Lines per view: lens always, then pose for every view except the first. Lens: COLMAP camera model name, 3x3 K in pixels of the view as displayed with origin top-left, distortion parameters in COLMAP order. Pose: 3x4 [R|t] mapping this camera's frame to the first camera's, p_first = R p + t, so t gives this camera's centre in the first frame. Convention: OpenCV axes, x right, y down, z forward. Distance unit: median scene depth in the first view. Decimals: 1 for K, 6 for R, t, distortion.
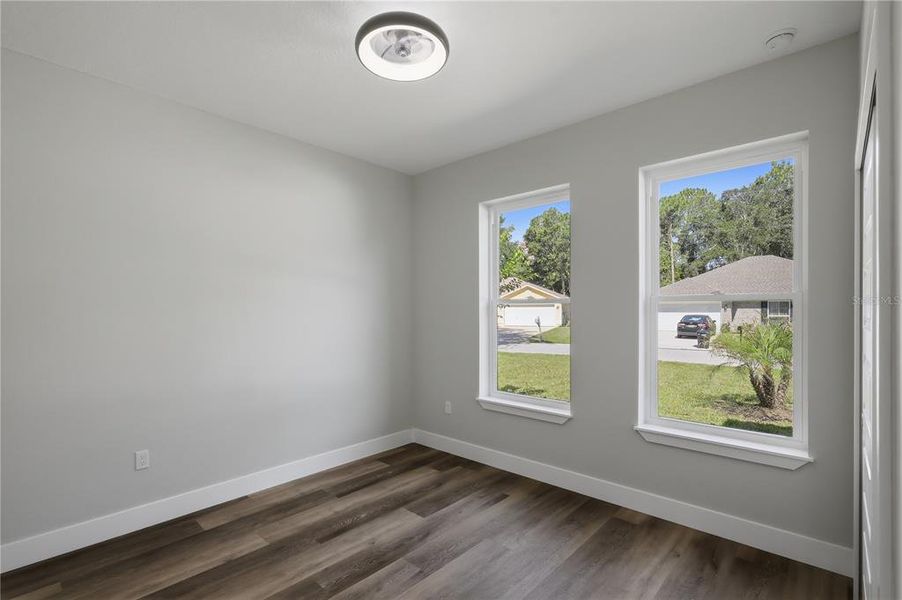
lens RADIAL K [[424.8, 0, 451.9], [0, 424.8, 308.9], [0, 0, 1]] dist [-0.001361, 0.000365]
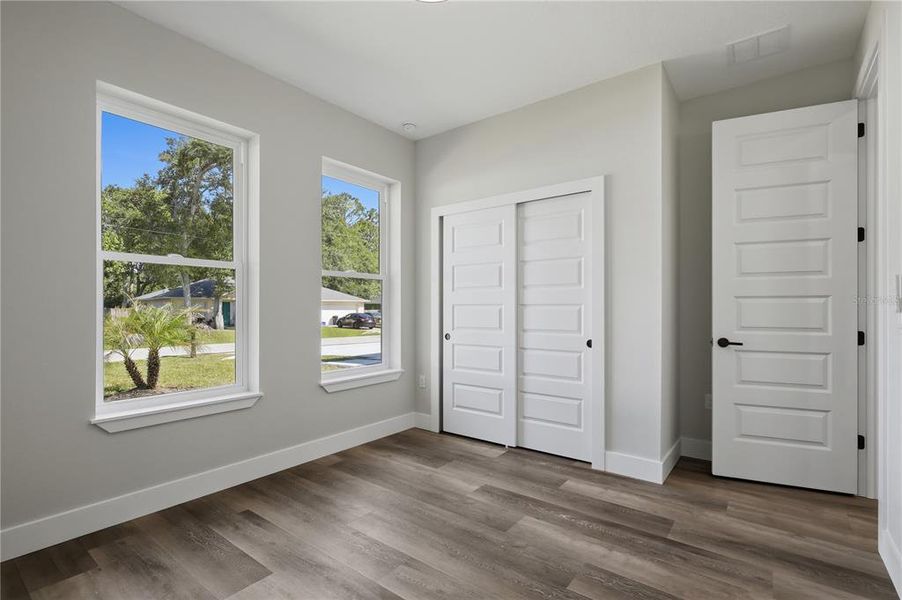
lens RADIAL K [[417.5, 0, 441.8], [0, 417.5, 309.9], [0, 0, 1]] dist [-0.001803, -0.000229]
pose [[-0.069972, 0.001522, 0.997548, -0.731770], [0.002740, 0.999995, -0.001334, 0.086854], [-0.997545, 0.002640, -0.069976, 0.787163]]
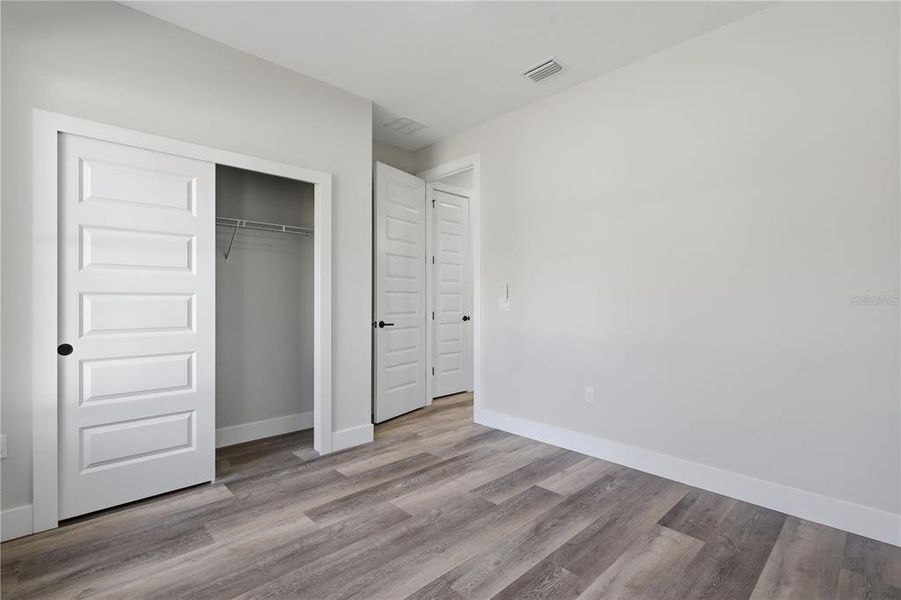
lens RADIAL K [[417.2, 0, 447.2], [0, 417.2, 299.1], [0, 0, 1]] dist [-0.002824, -0.000308]
pose [[-0.996527, 0.002558, 0.083225, -0.106194], [0.002671, 0.999996, 0.001252, 0.081066], [-0.083222, 0.001470, -0.996530, 1.401802]]
